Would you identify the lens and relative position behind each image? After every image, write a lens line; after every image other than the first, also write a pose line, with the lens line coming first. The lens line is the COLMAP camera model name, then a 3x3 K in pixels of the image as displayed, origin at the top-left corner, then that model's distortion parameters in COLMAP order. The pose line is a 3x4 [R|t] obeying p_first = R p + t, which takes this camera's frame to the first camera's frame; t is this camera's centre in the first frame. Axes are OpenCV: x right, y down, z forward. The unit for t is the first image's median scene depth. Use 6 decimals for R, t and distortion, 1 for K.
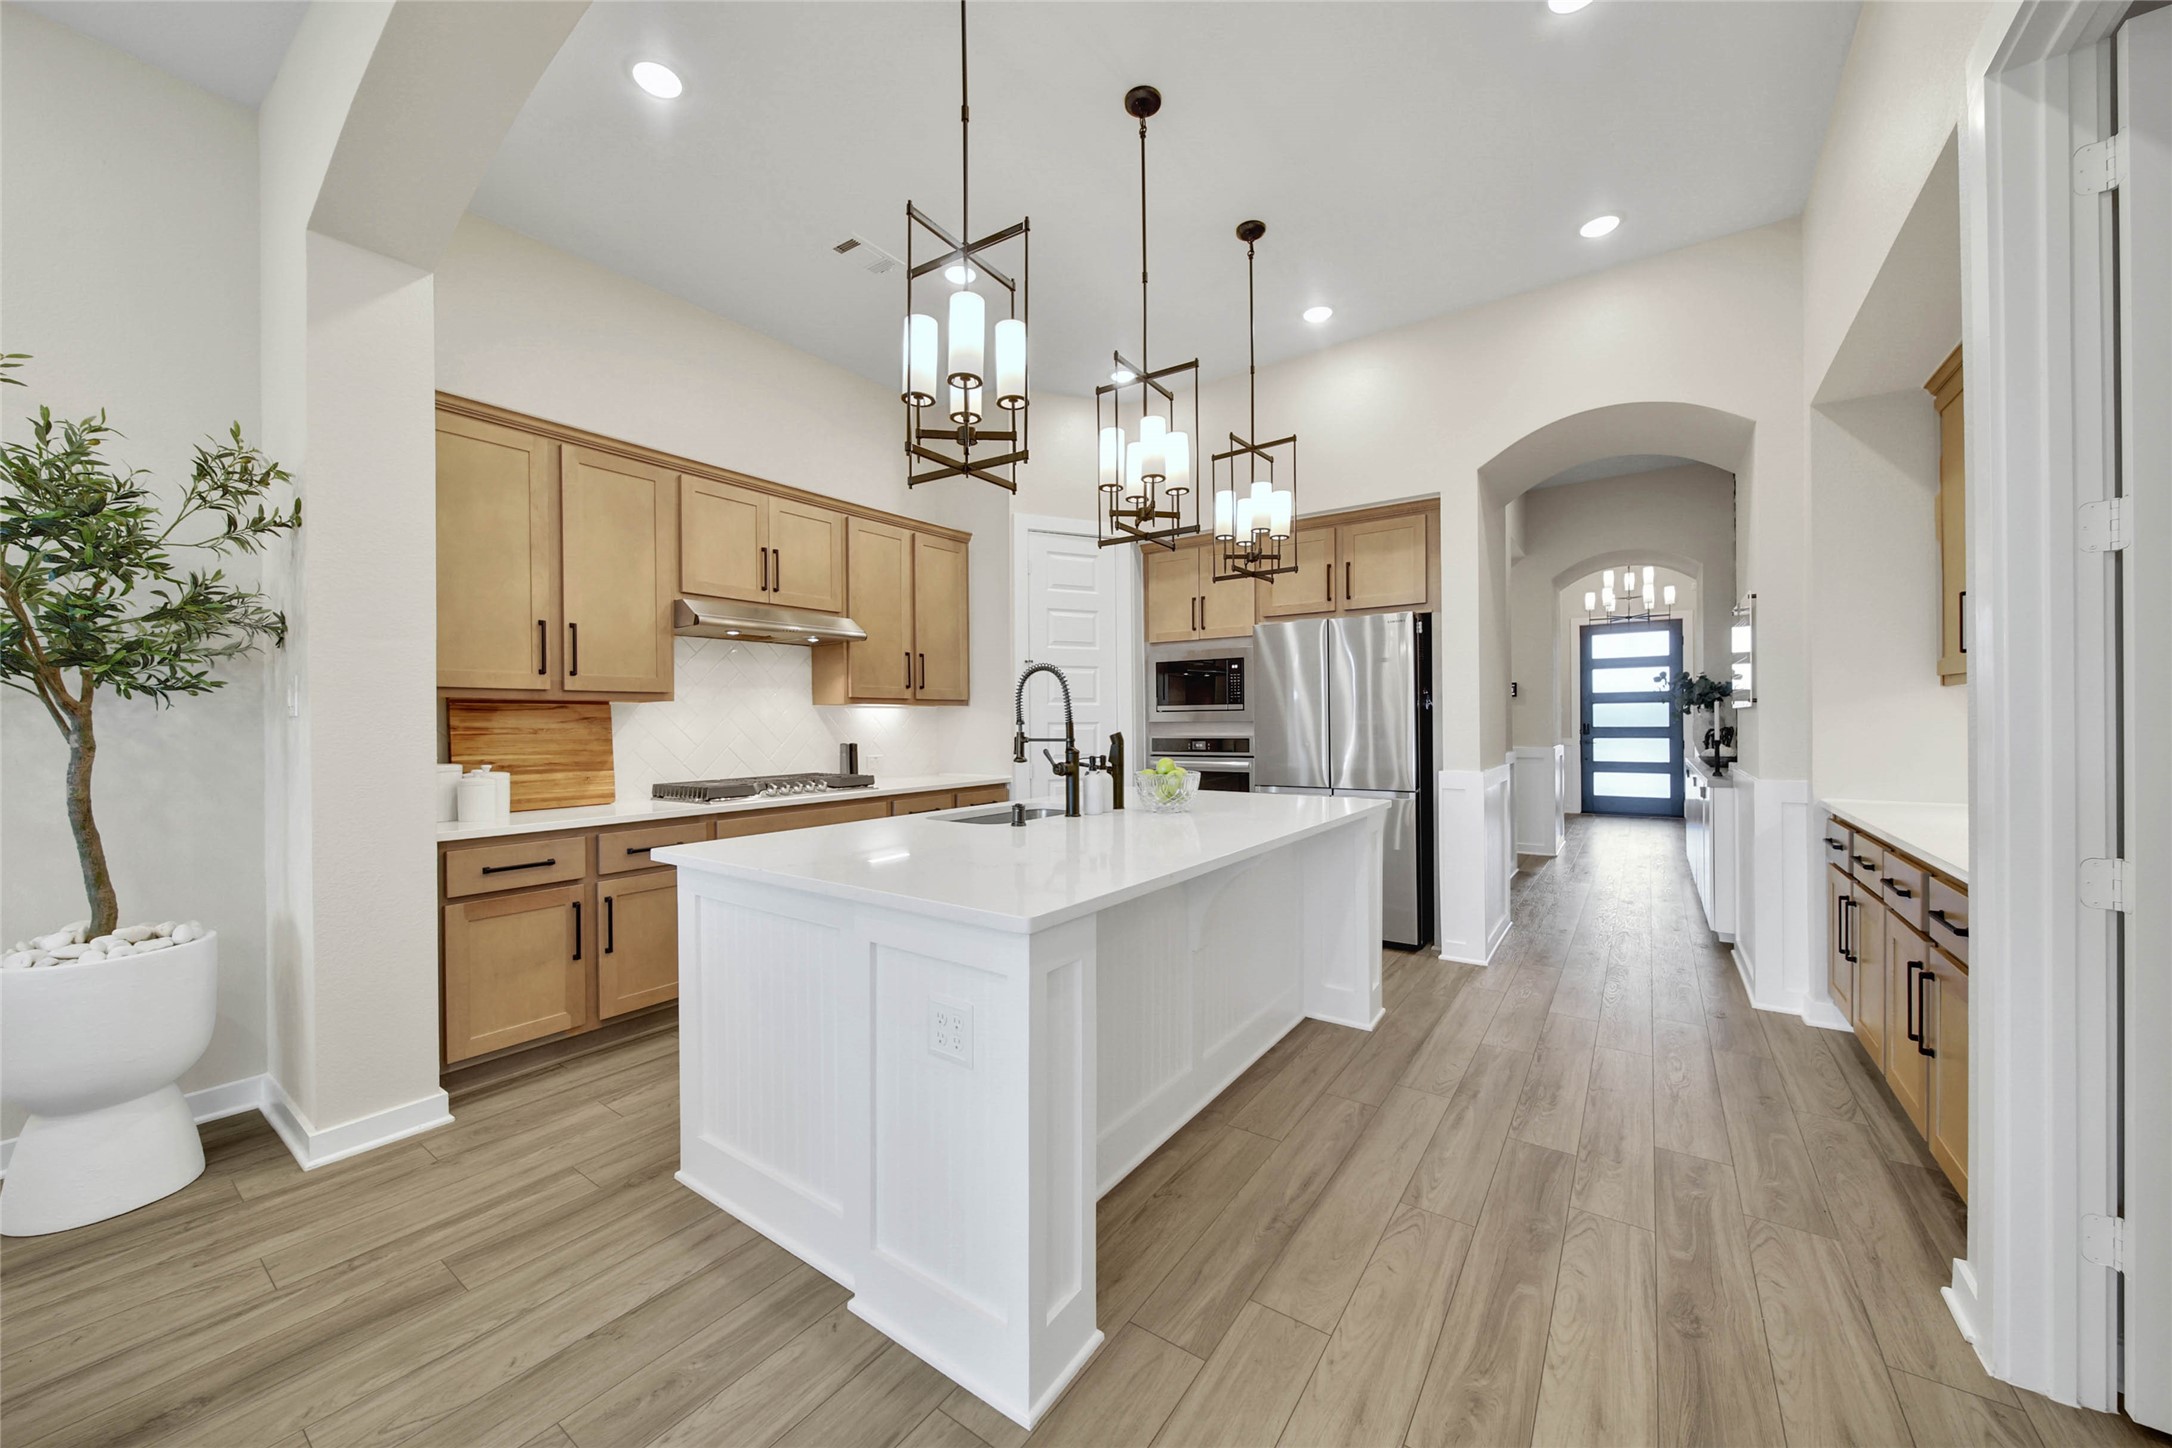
lens RADIAL K [[808.1, 0, 1066.2], [0, 808.1, 707.2], [0, 0, 1]] dist [0.002033, -0.000408]
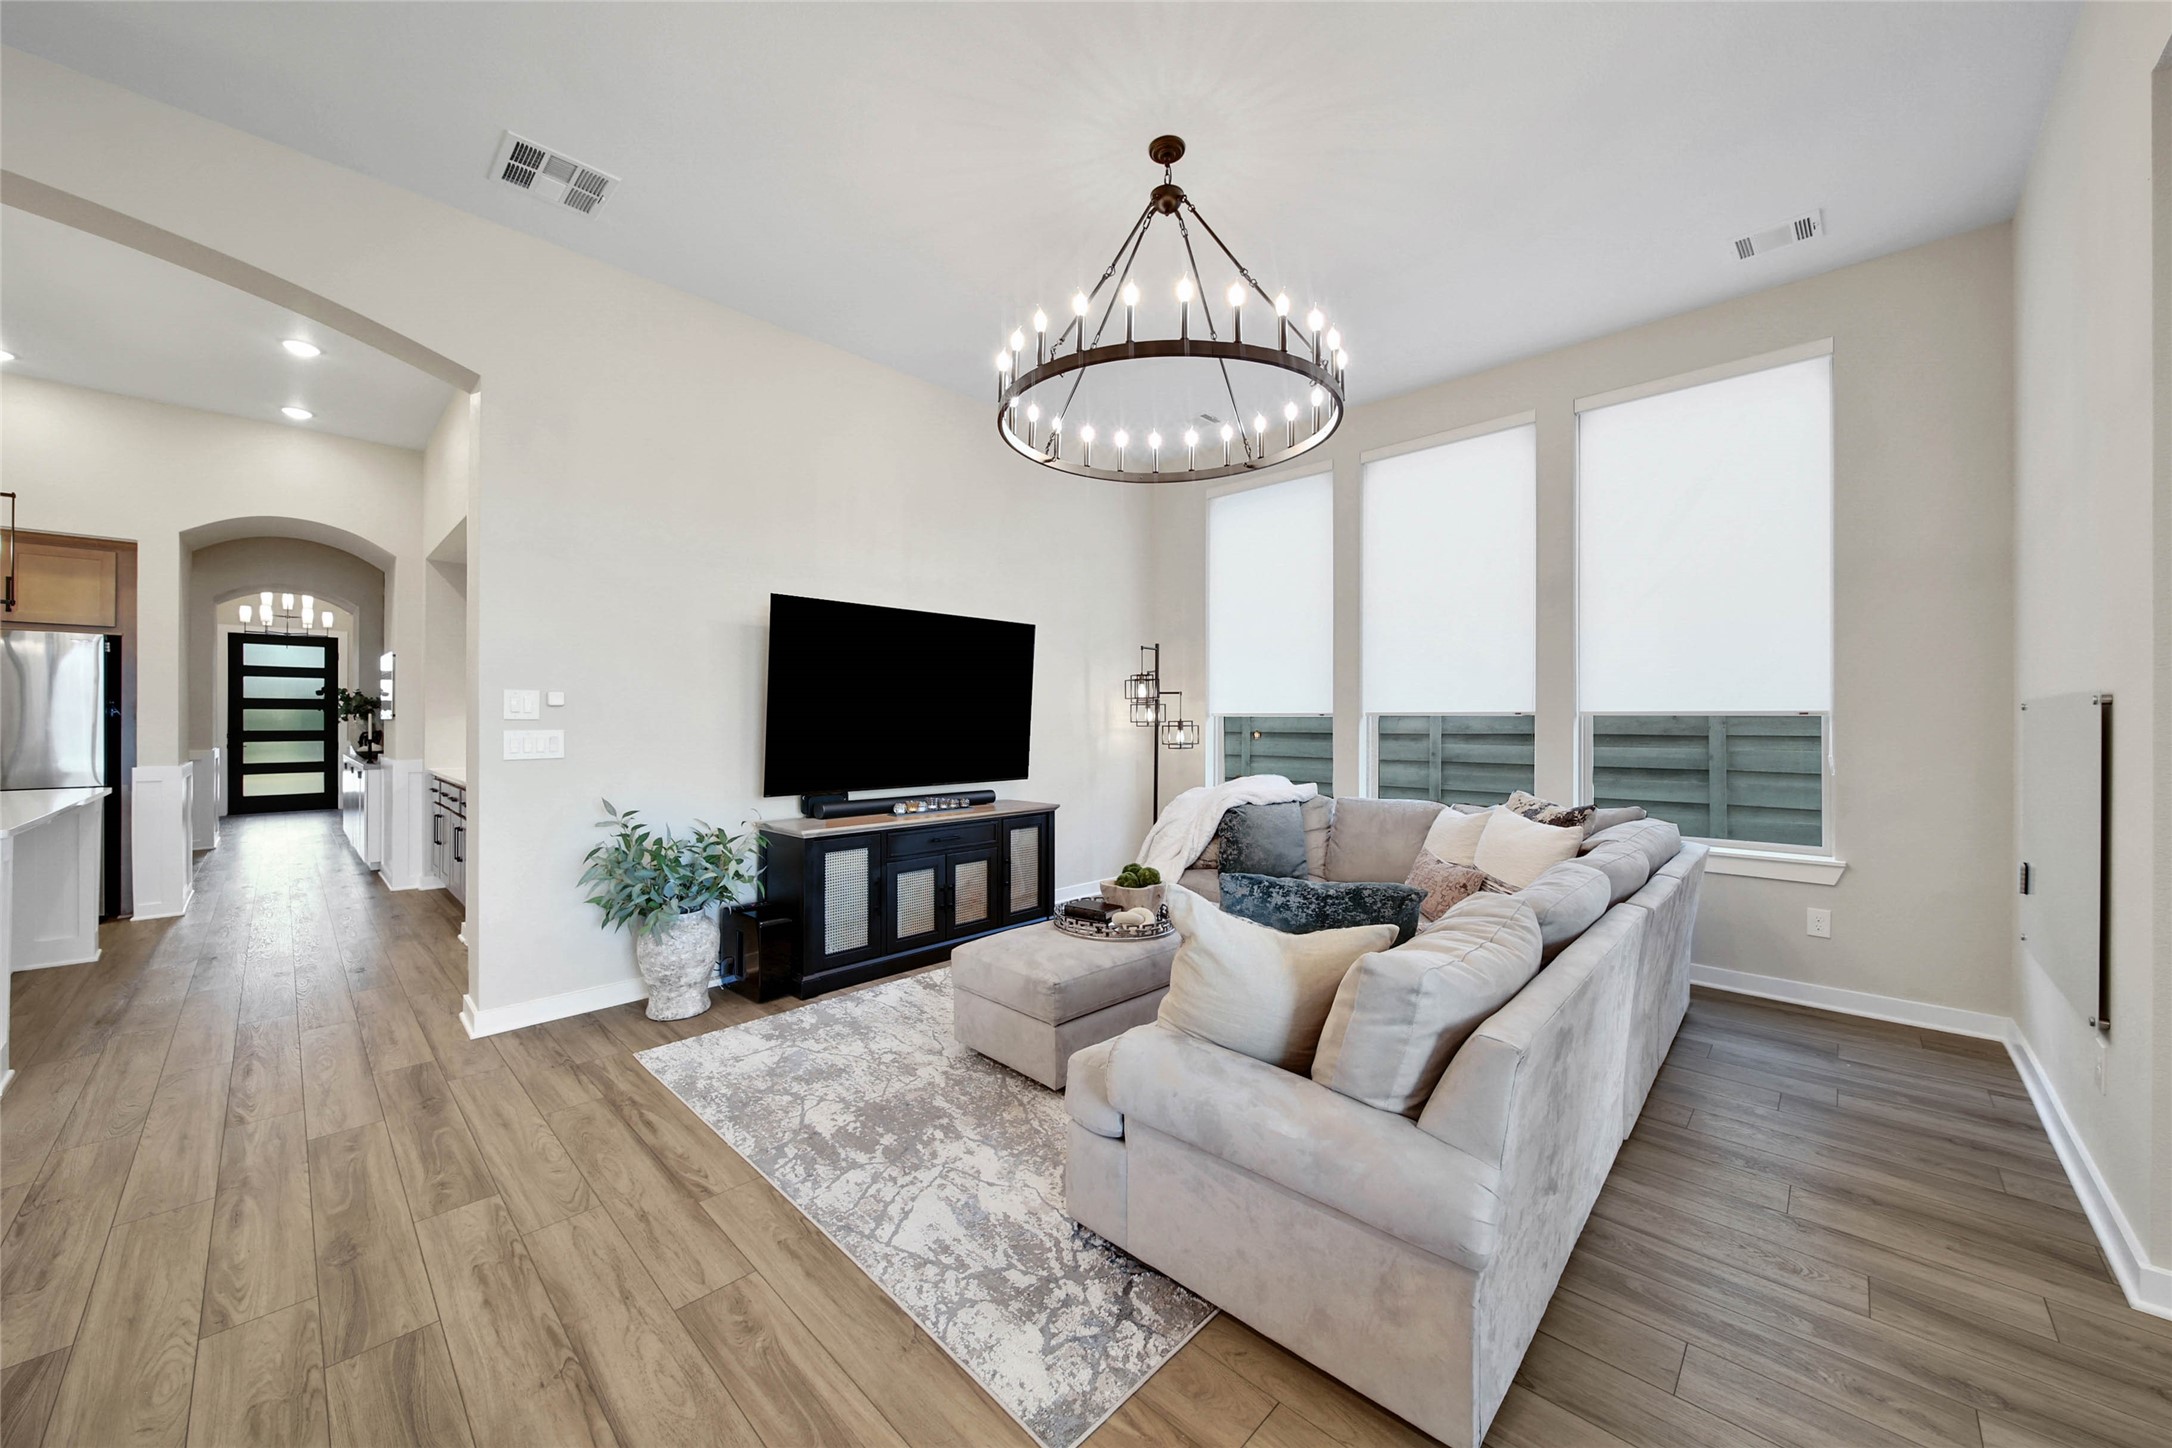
lens RADIAL K [[808.1, 0, 1093.3], [0, 808.1, 731.7], [0, 0, 1]] dist [0.002033, -0.000408]
pose [[0.158353, -0.004617, 0.987372, -0.441375], [-0.021211, 0.999742, 0.008076, -0.013822], [-0.987155, -0.022222, 0.158215, -0.533590]]
